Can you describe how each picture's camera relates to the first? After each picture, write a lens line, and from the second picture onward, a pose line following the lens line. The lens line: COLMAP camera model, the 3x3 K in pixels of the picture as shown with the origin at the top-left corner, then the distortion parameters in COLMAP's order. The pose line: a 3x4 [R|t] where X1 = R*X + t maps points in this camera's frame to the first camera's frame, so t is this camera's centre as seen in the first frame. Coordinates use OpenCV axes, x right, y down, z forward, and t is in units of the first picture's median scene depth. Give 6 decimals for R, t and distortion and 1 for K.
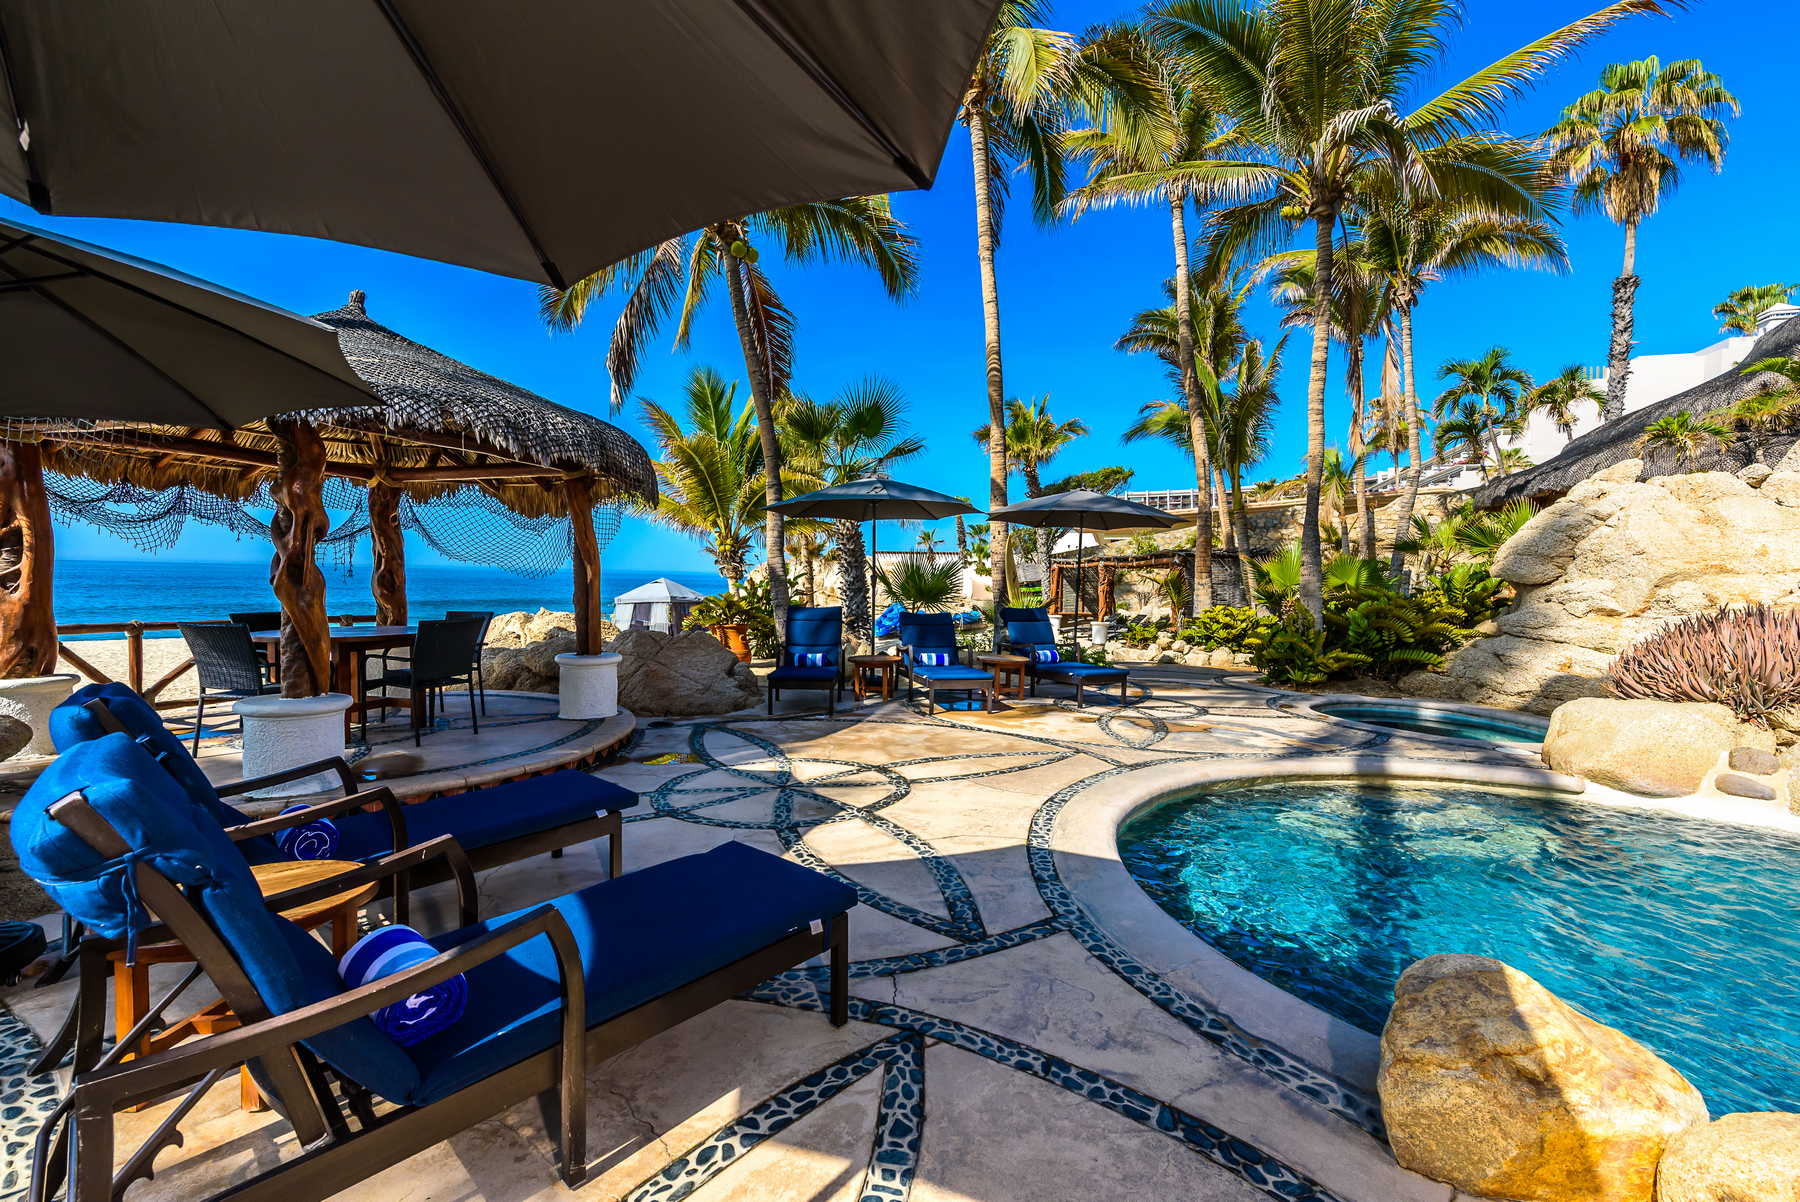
lens RADIAL K [[780.6, 0, 900.1], [0, 780.6, 591.1], [0, 0, 1]] dist [0.001448, 0.000471]
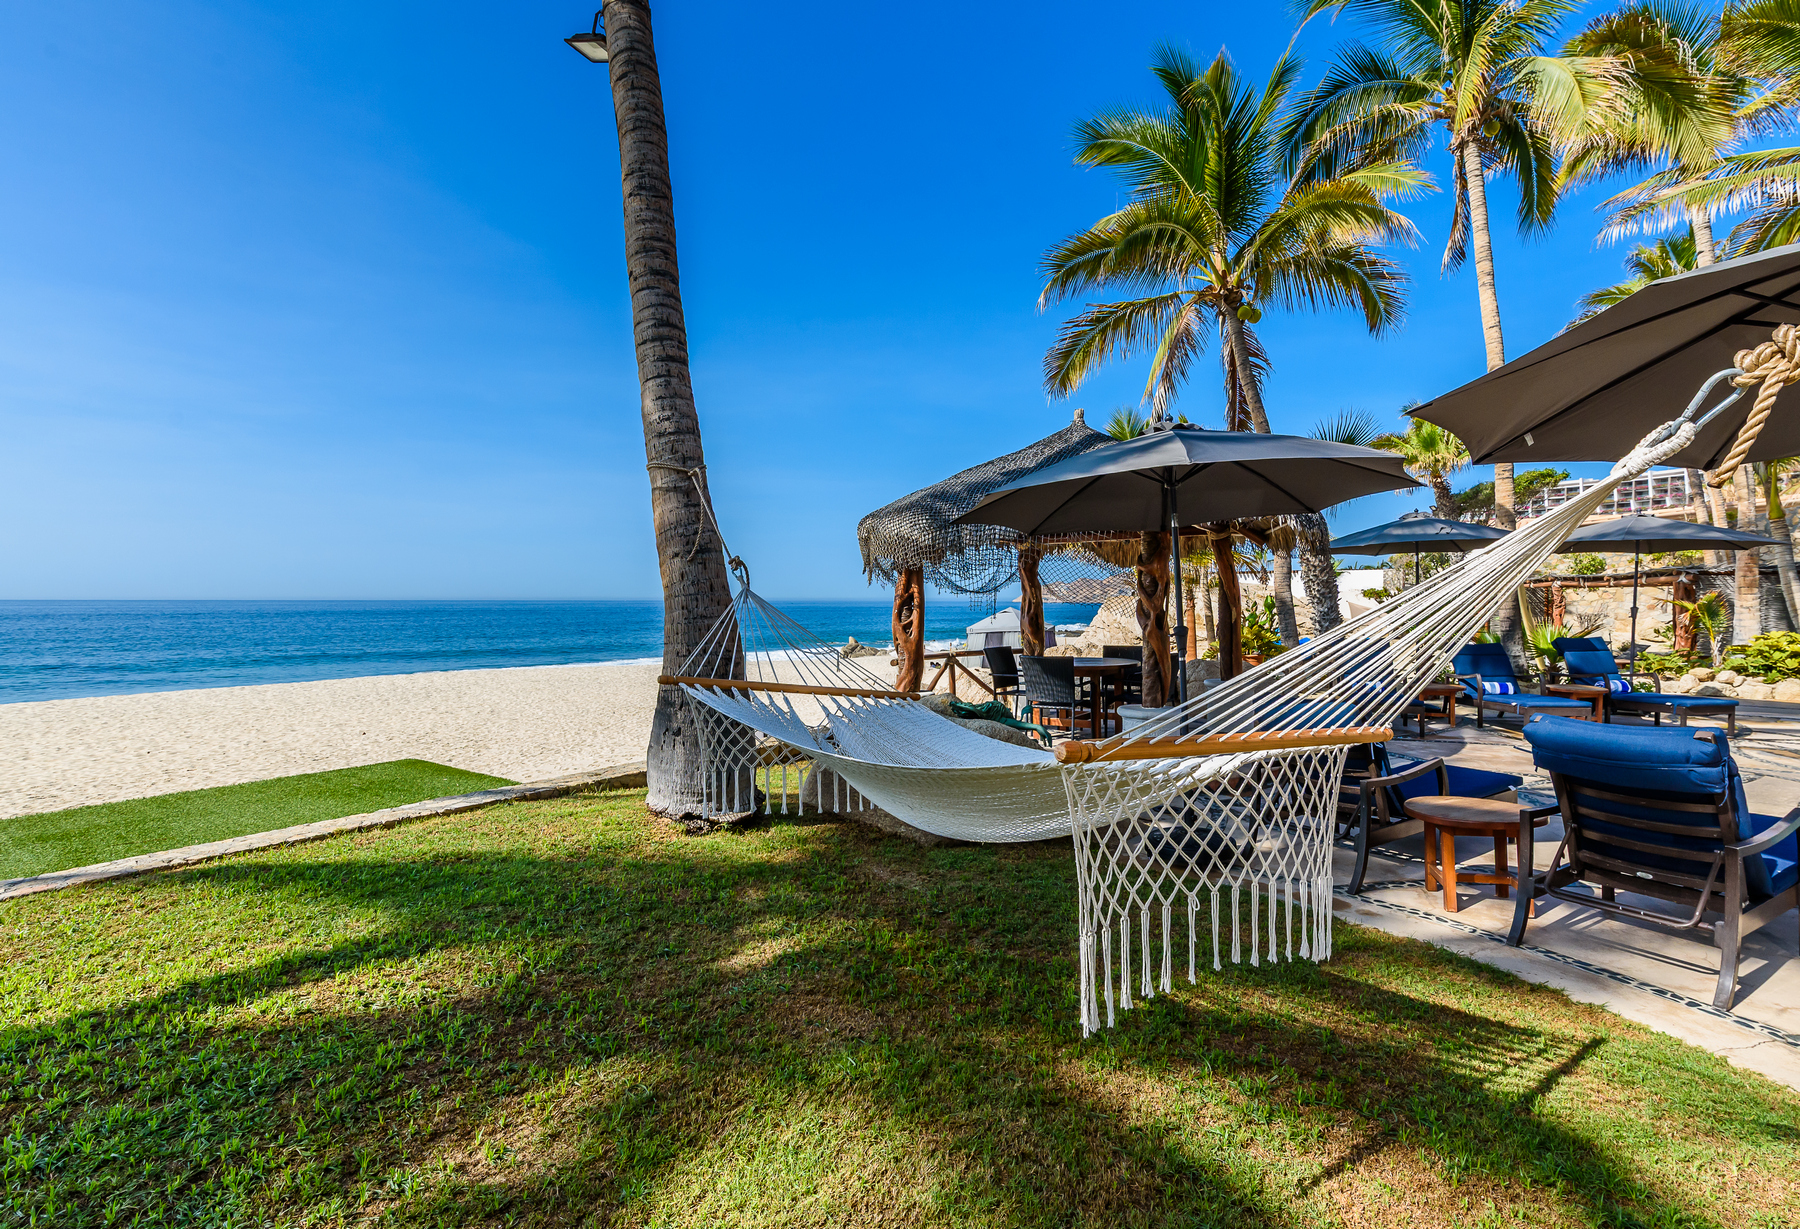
lens RADIAL K [[832.7, 0, 907.1], [0, 832.7, 604.7], [0, 0, 1]] dist [-0.001612, -0.000763]
pose [[0.948984, -0.020453, -0.314659, -0.256095], [0.015980, 0.999731, -0.016788, -0.013038], [0.314918, 0.010903, 0.949056, -0.221460]]
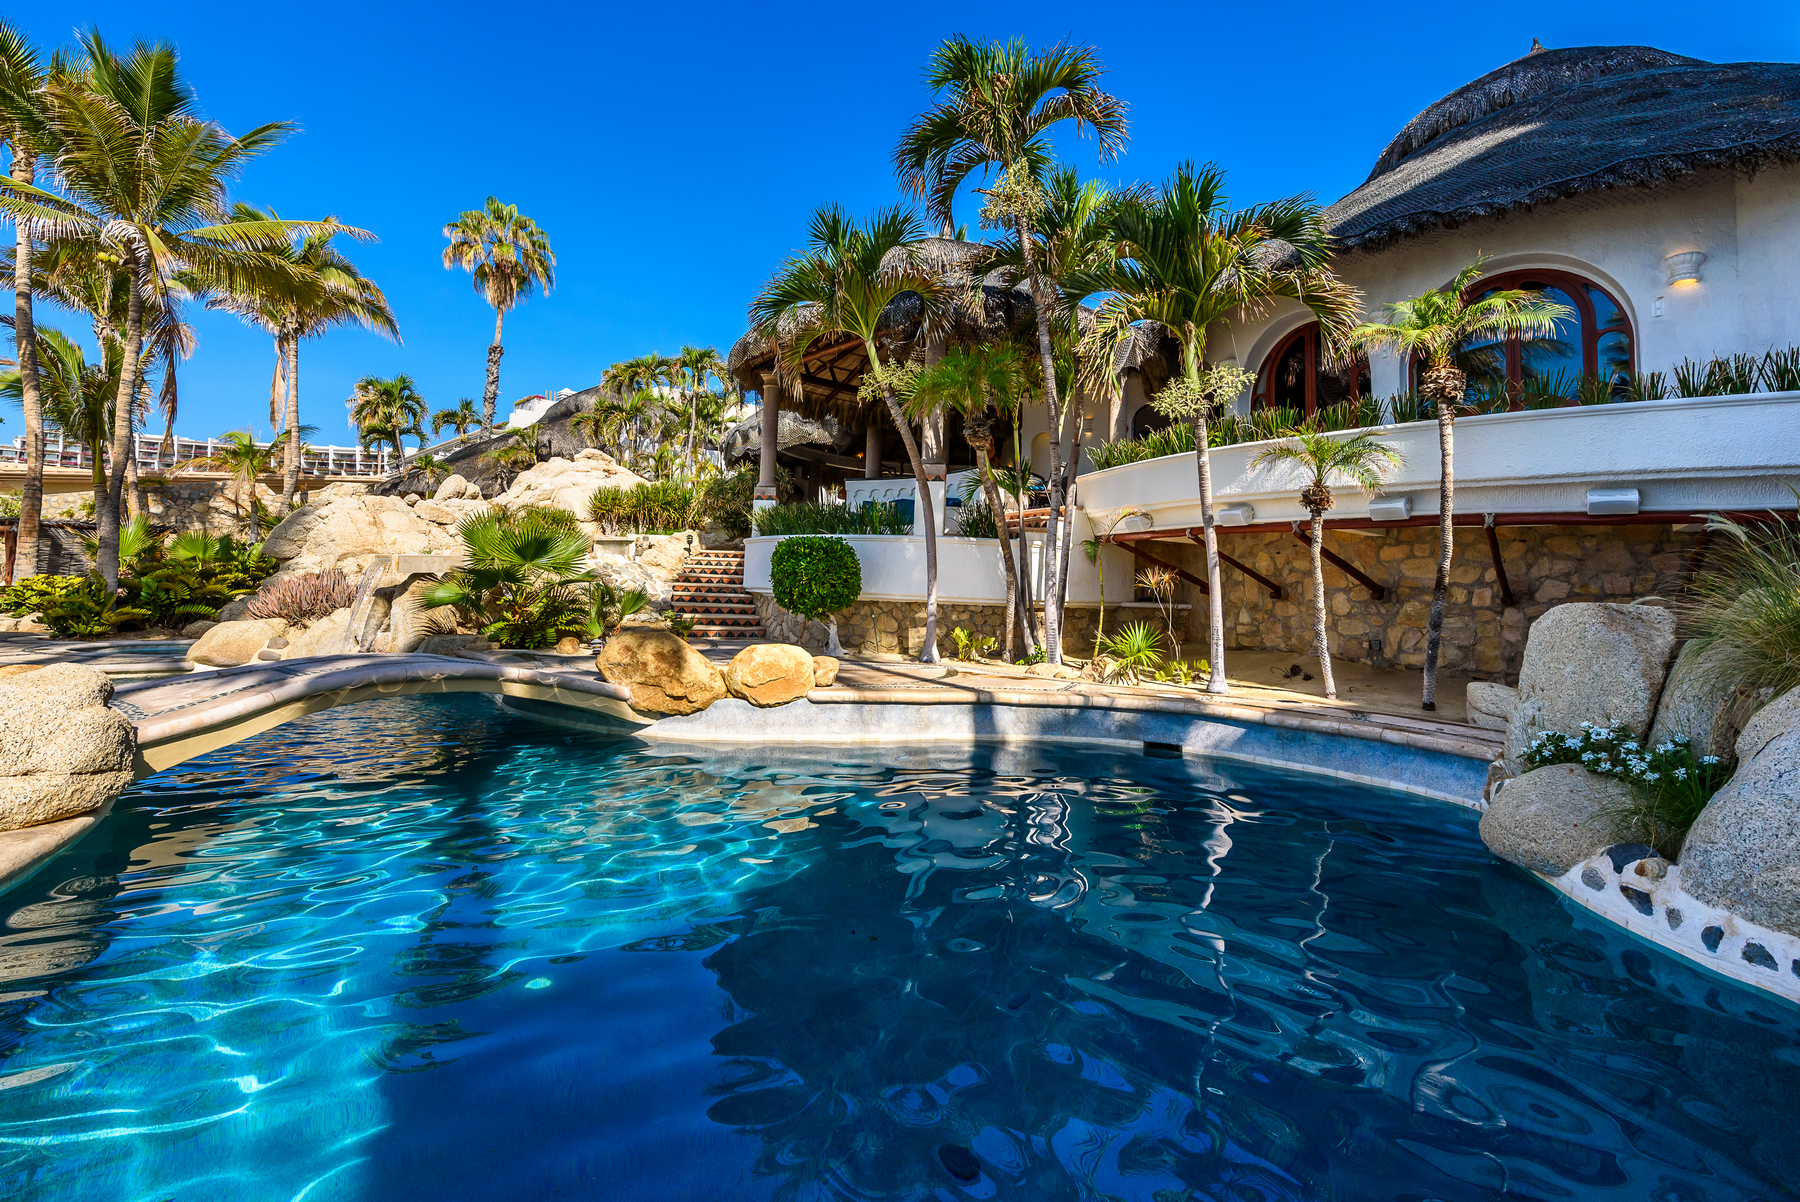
lens RADIAL K [[818.6, 0, 887.7], [0, 818.6, 517.4], [0, 0, 1]] dist [0.002033, 0.000413]
pose [[0.477561, 0.064746, 0.876209, -0.025886], [-0.009453, 0.997602, -0.068564, 0.007779], [-0.878547, 0.024461, 0.477028, -0.614363]]
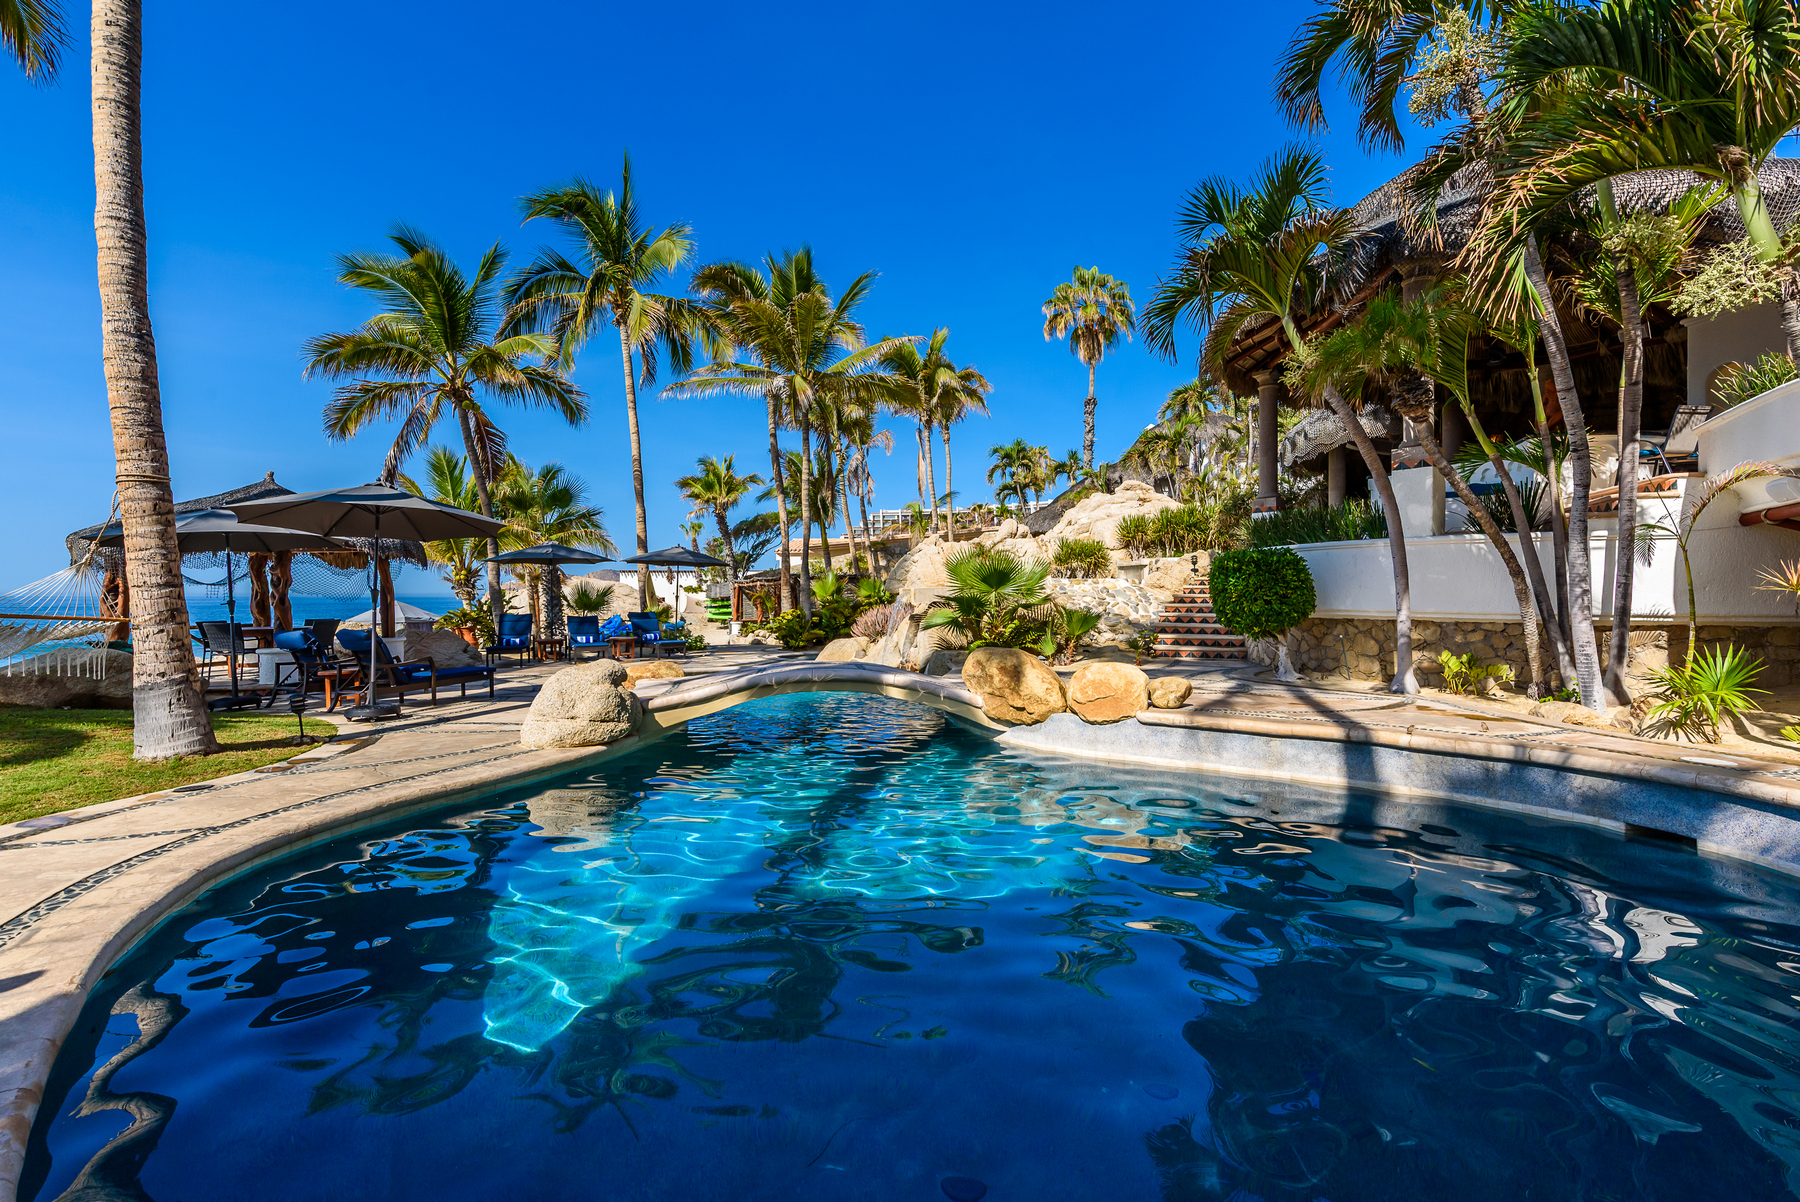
lens RADIAL K [[780.6, 0, 900.1], [0, 780.6, 591.1], [0, 0, 1]] dist [0.001448, 0.000471]
pose [[0.957192, -0.019385, 0.288803, 0.169797], [0.024954, 0.999567, -0.015612, 0.013527], [-0.288375, 0.022151, 0.957261, -0.764944]]
